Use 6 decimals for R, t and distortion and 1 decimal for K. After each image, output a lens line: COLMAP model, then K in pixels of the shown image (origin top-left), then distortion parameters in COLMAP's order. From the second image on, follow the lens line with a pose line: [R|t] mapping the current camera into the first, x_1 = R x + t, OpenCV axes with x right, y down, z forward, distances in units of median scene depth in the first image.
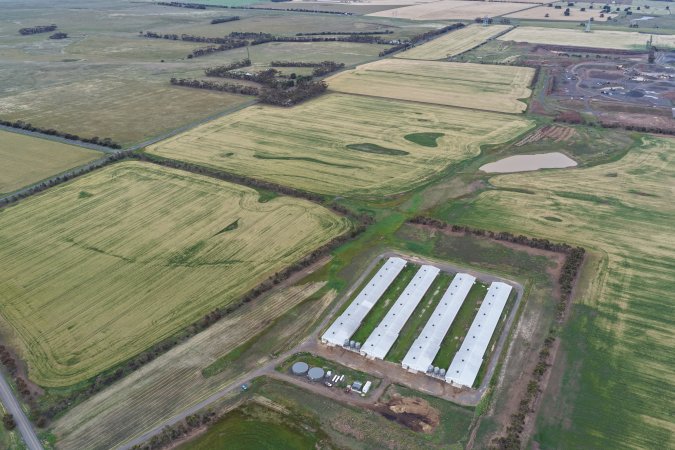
lens RADIAL K [[558.4, 0, 340.8], [0, 558.4, 225.3], [0, 0, 1]] dist [-0.011353, 0.037500]
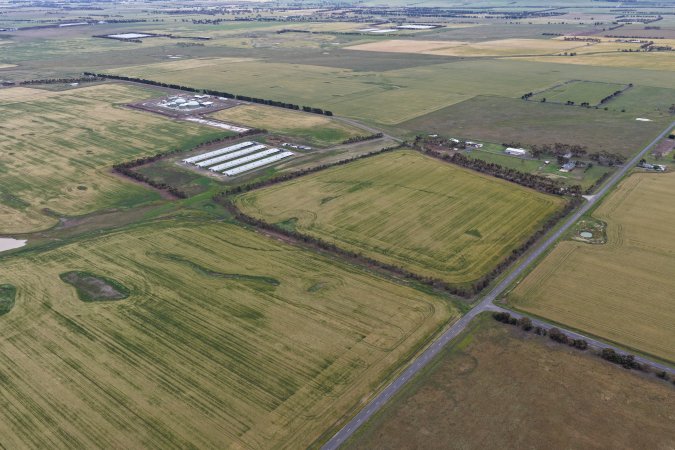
lens RADIAL K [[558.4, 0, 339.6], [0, 558.4, 224.4], [0, 0, 1]] dist [-0.011353, 0.037500]
pose [[-0.976568, -0.077322, 0.200840, -0.490788], [0.107035, 0.635115, 0.764966, -0.931729], [-0.186705, 0.768538, -0.611957, 1.853350]]
